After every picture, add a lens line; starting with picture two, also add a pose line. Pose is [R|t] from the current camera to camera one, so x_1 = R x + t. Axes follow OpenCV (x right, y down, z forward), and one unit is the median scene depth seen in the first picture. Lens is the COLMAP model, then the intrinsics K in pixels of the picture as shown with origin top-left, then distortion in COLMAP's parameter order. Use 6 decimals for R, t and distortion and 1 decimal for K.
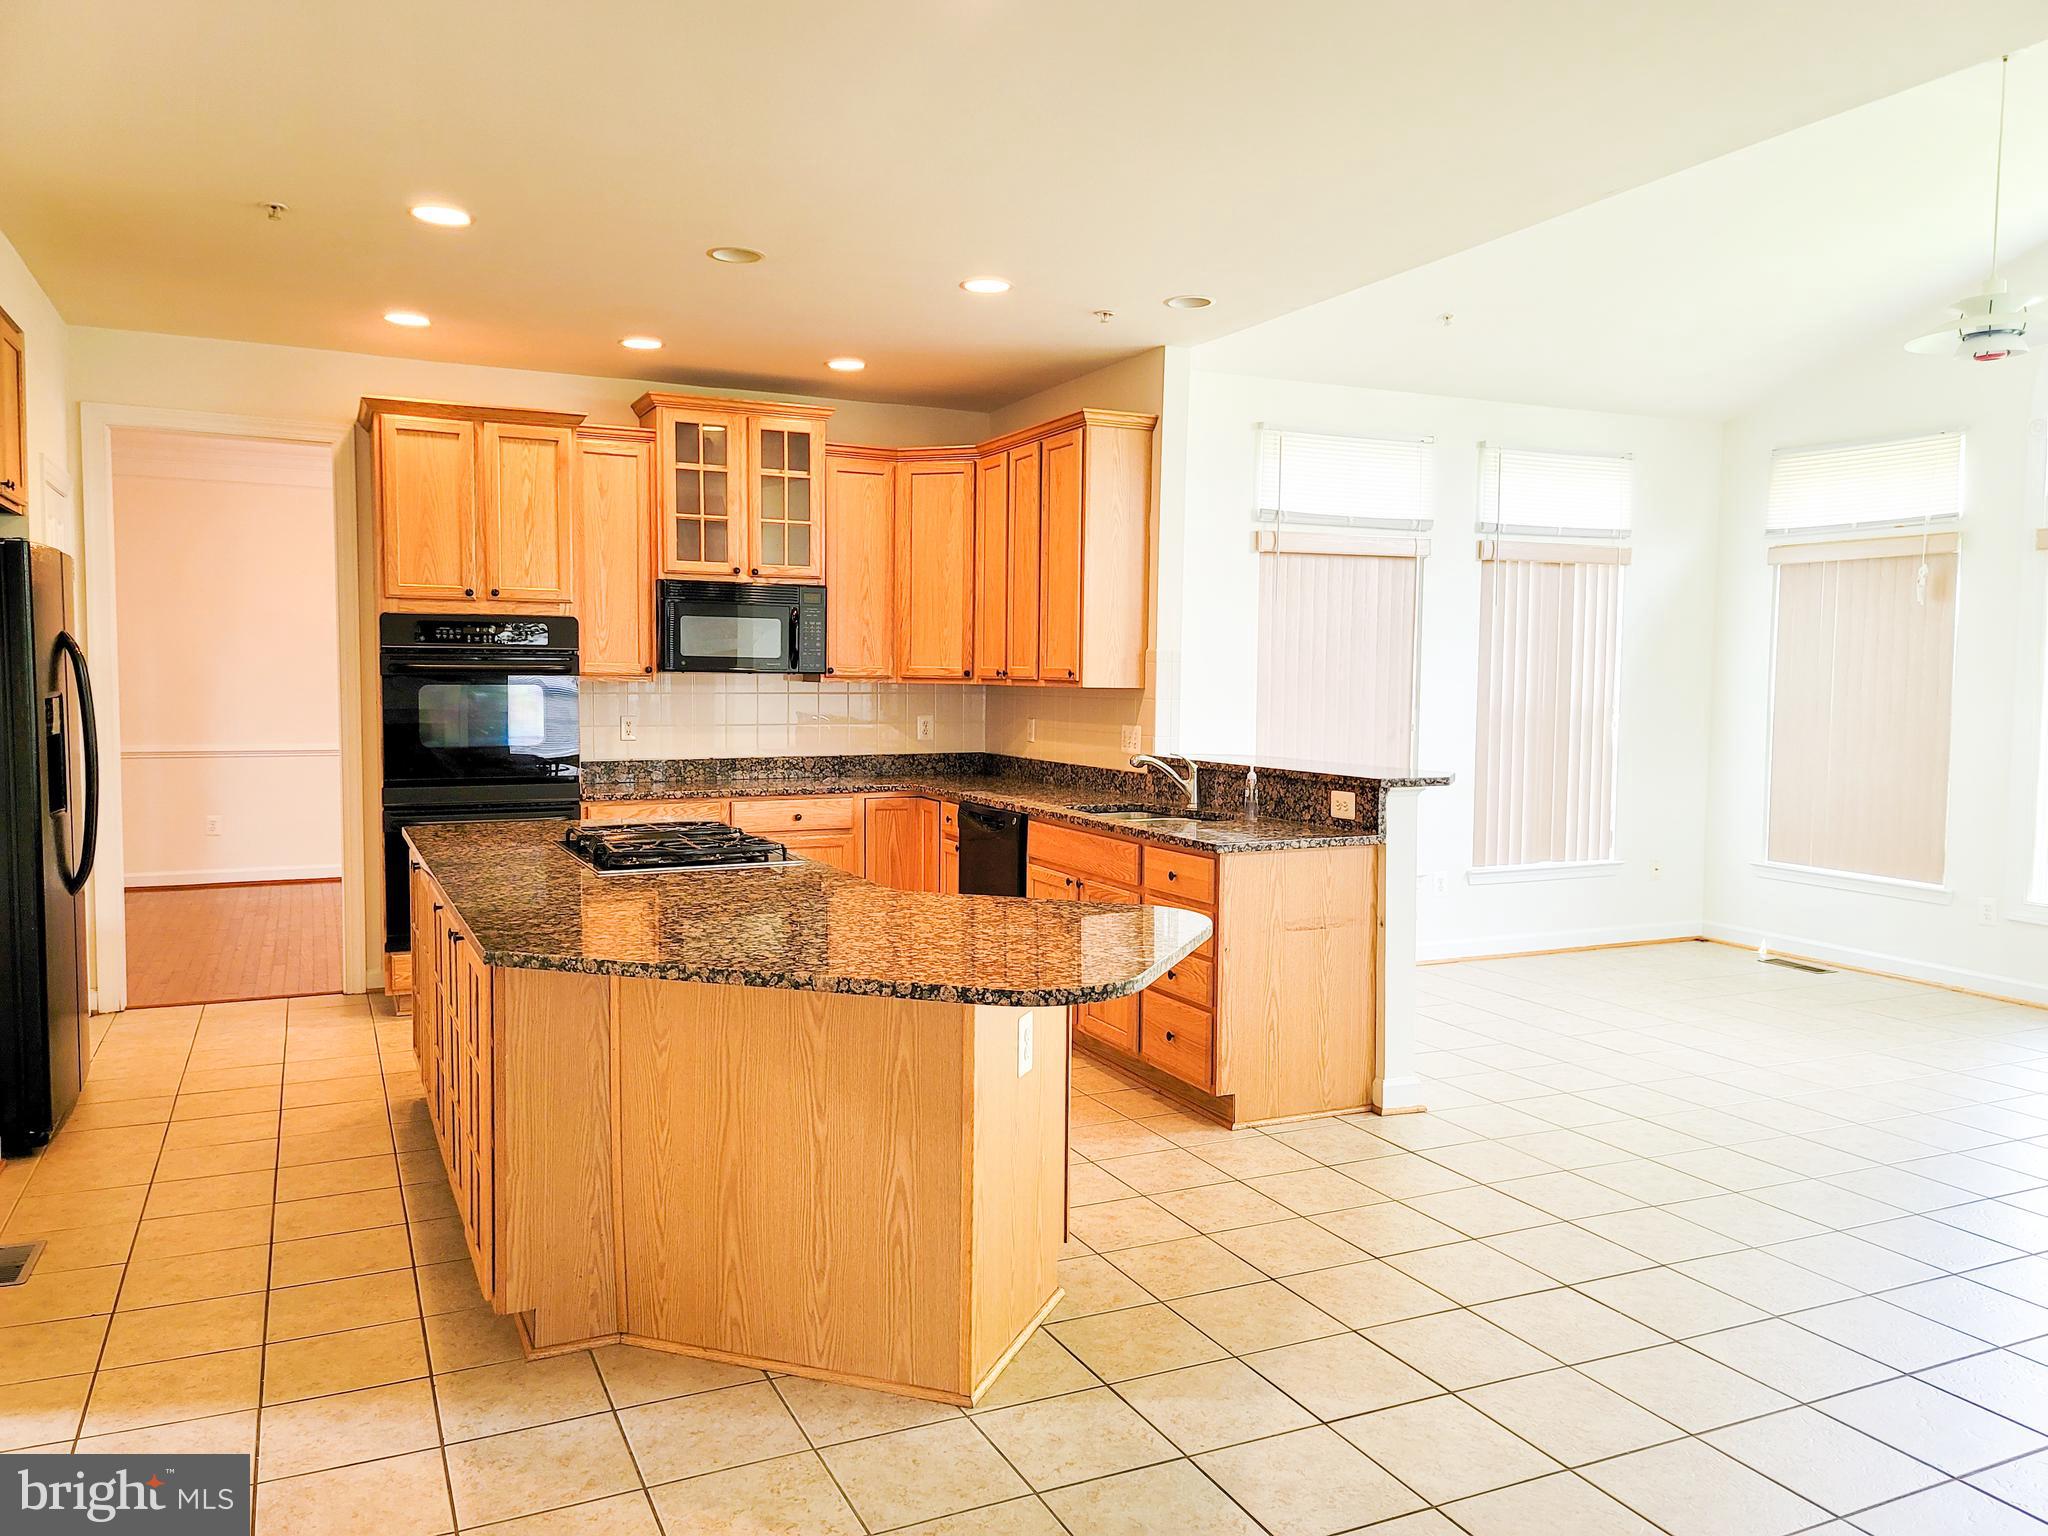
lens RADIAL K [[1513.4, 0, 1012.2], [0, 1513.4, 769.0], [0, 0, 1]] dist [0.063784, 0.000620]
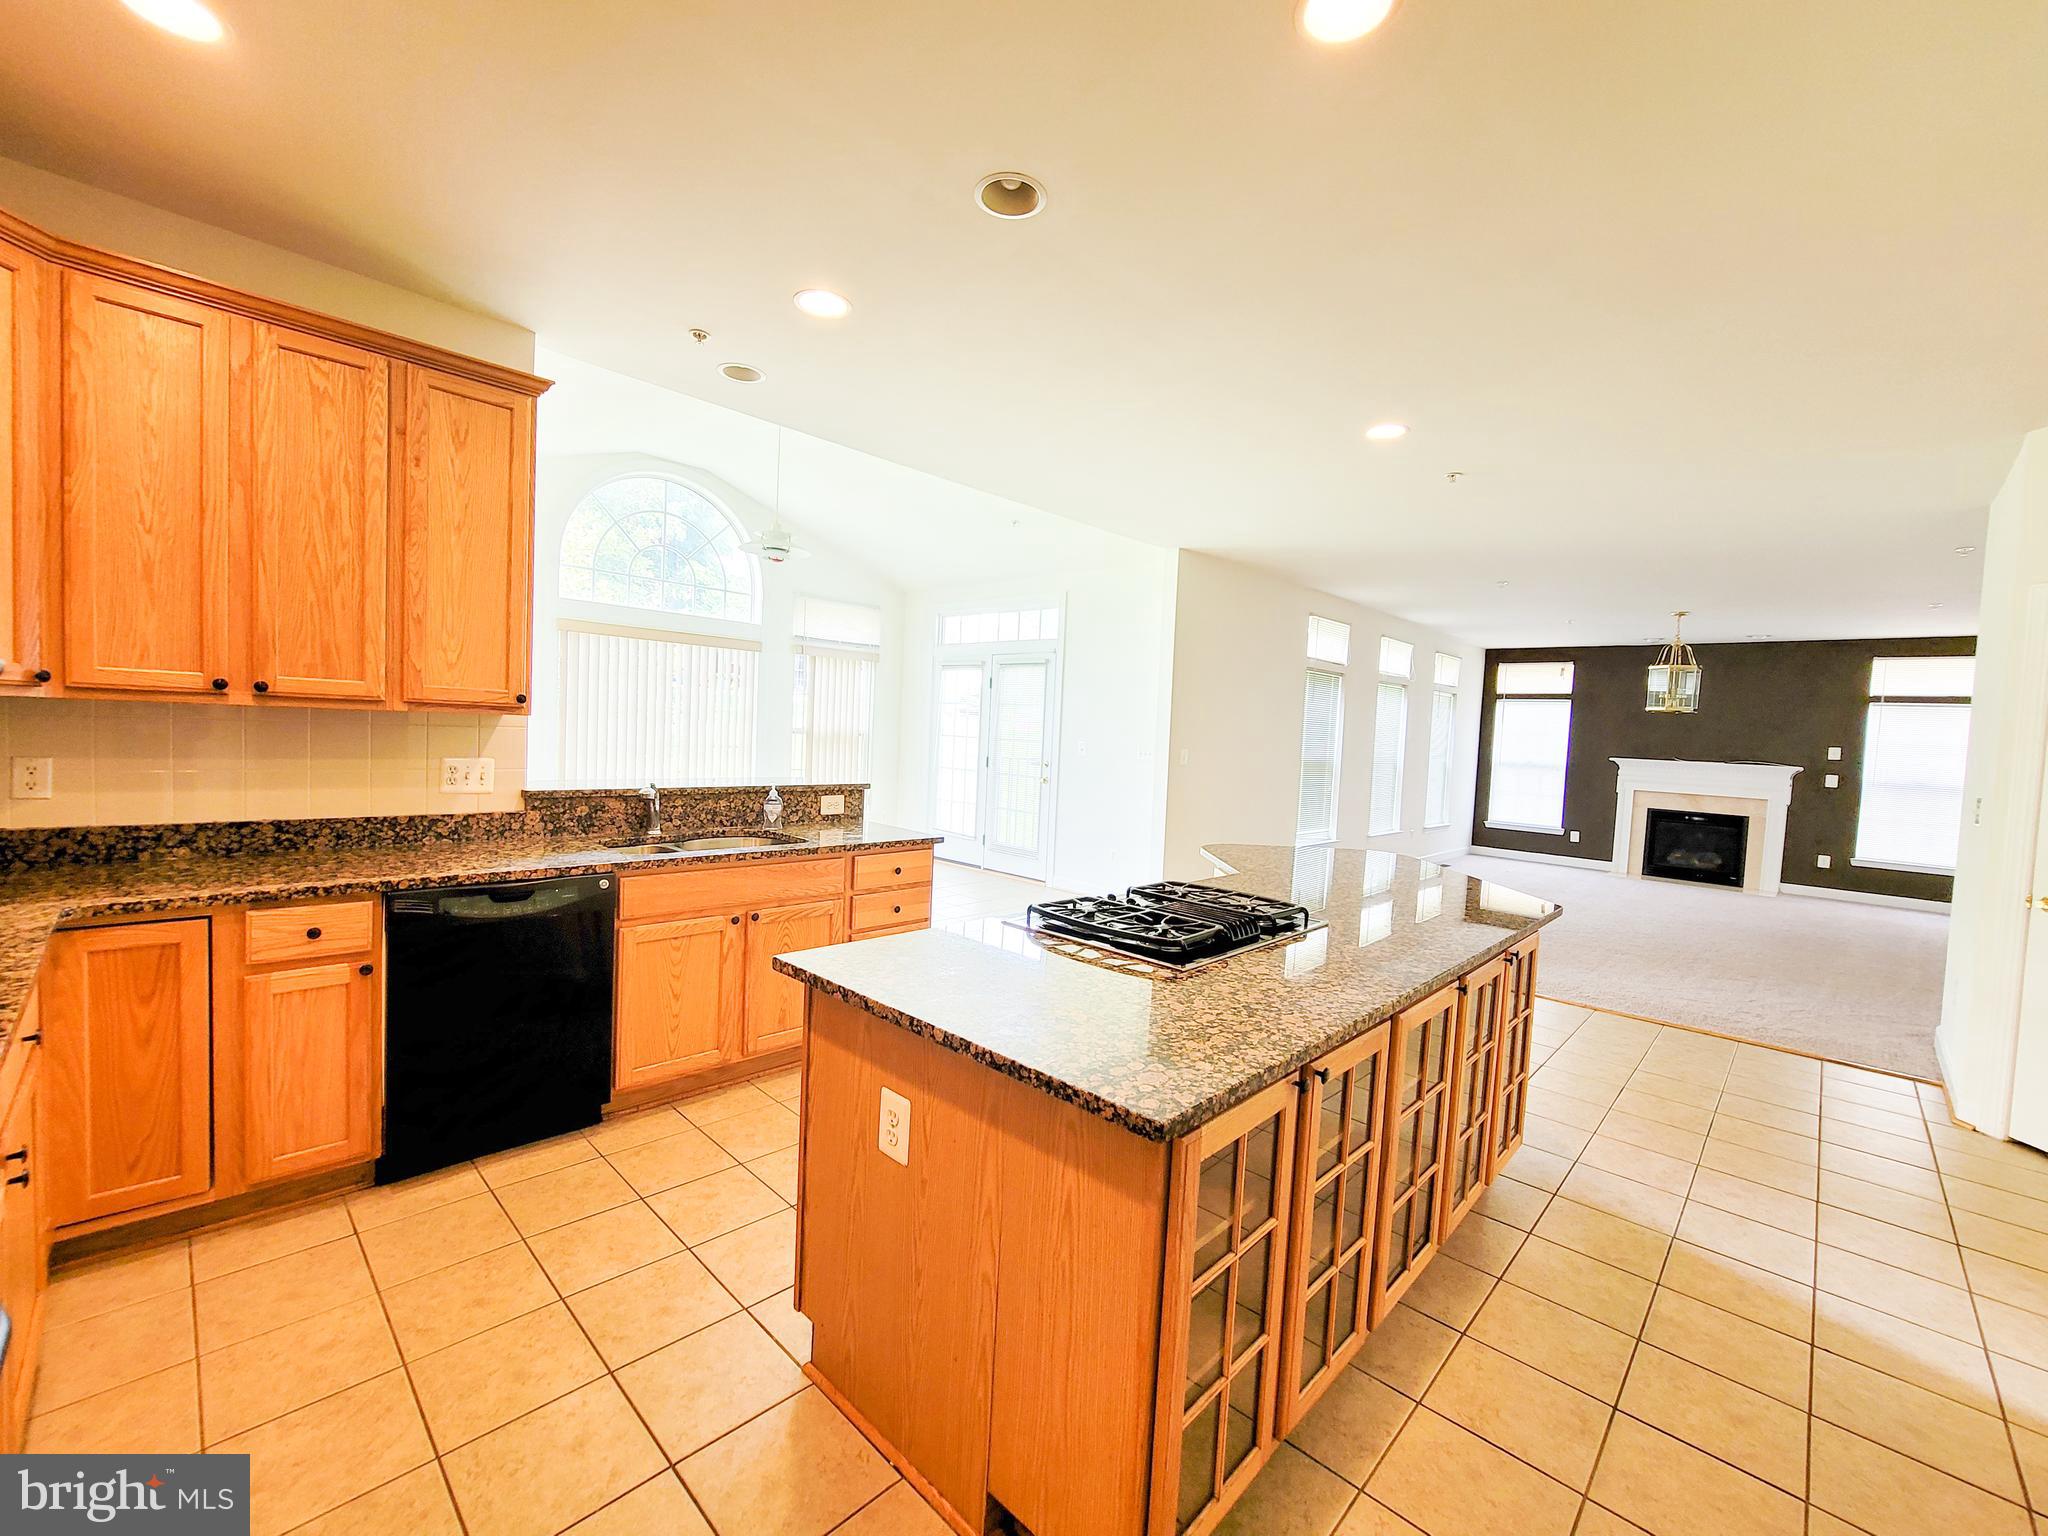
lens RADIAL K [[845.8, 0, 1024.0], [0, 845.8, 768.0], [0, 0, 1]] dist [-0.001170, -0.000281]
pose [[-0.352685, -0.072278, 0.932947, -0.515439], [0.008255, 0.996733, 0.080340, -0.064624], [-0.935706, 0.036036, -0.350936, 0.964988]]
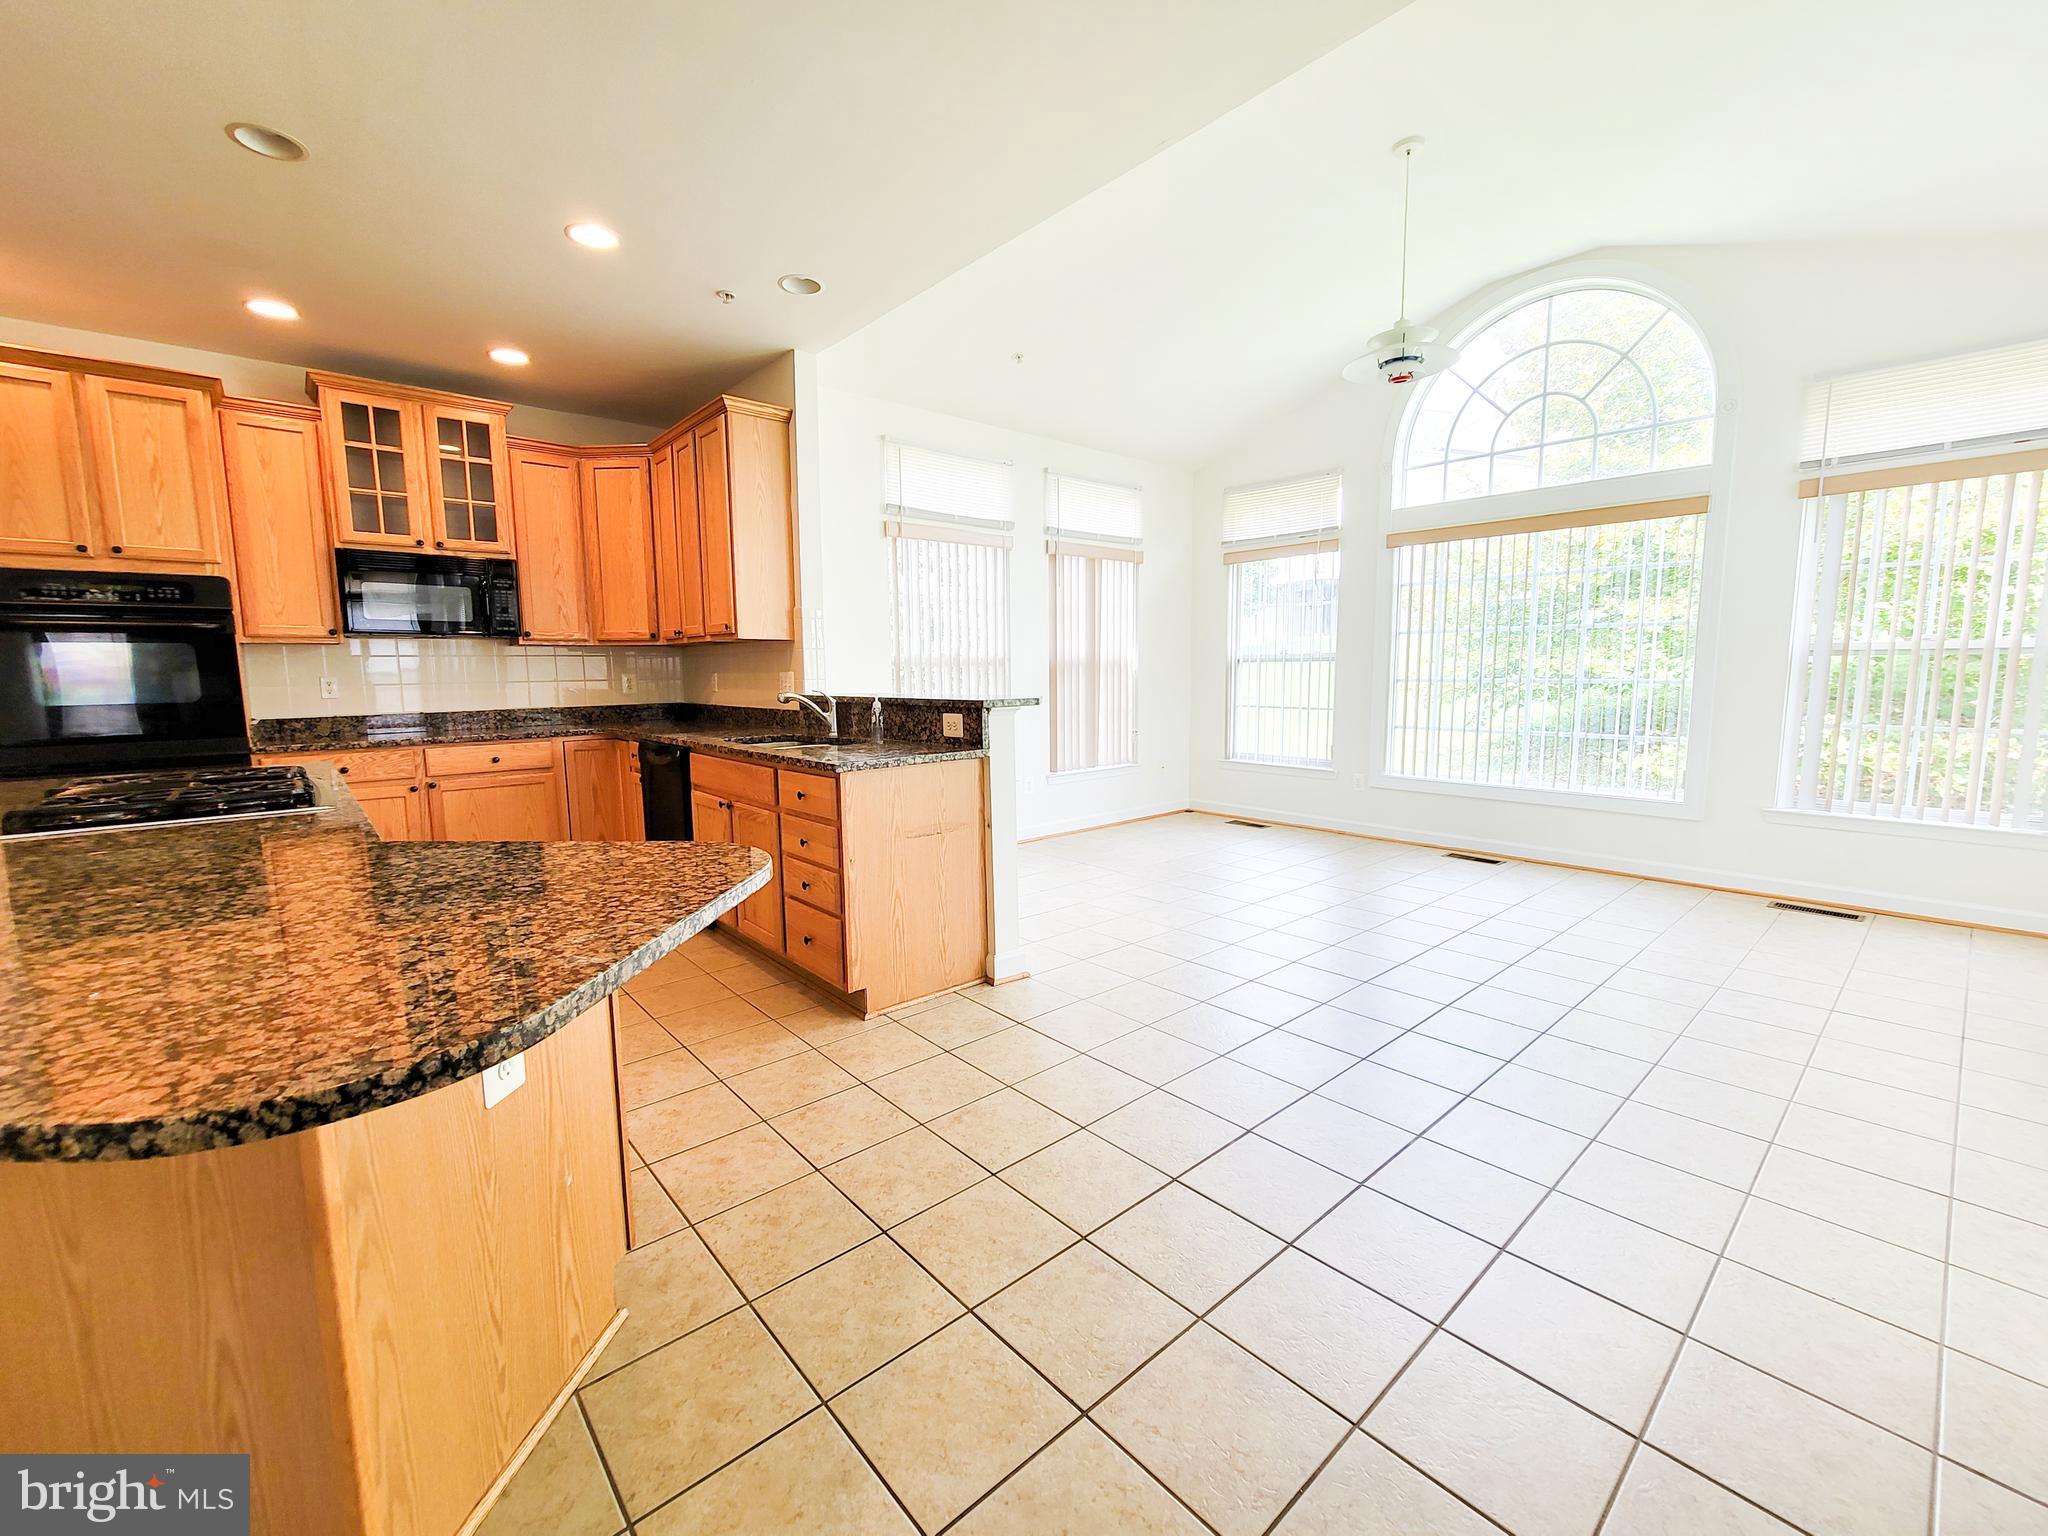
lens RADIAL K [[845.8, 0, 1024.0], [0, 845.8, 768.0], [0, 0, 1]] dist [-0.001170, -0.000281]
pose [[0.960531, -0.049894, 0.273663, 0.079498], [0.035882, 0.997787, 0.055971, 0.019103], [-0.275850, -0.043943, 0.960196, 0.315293]]
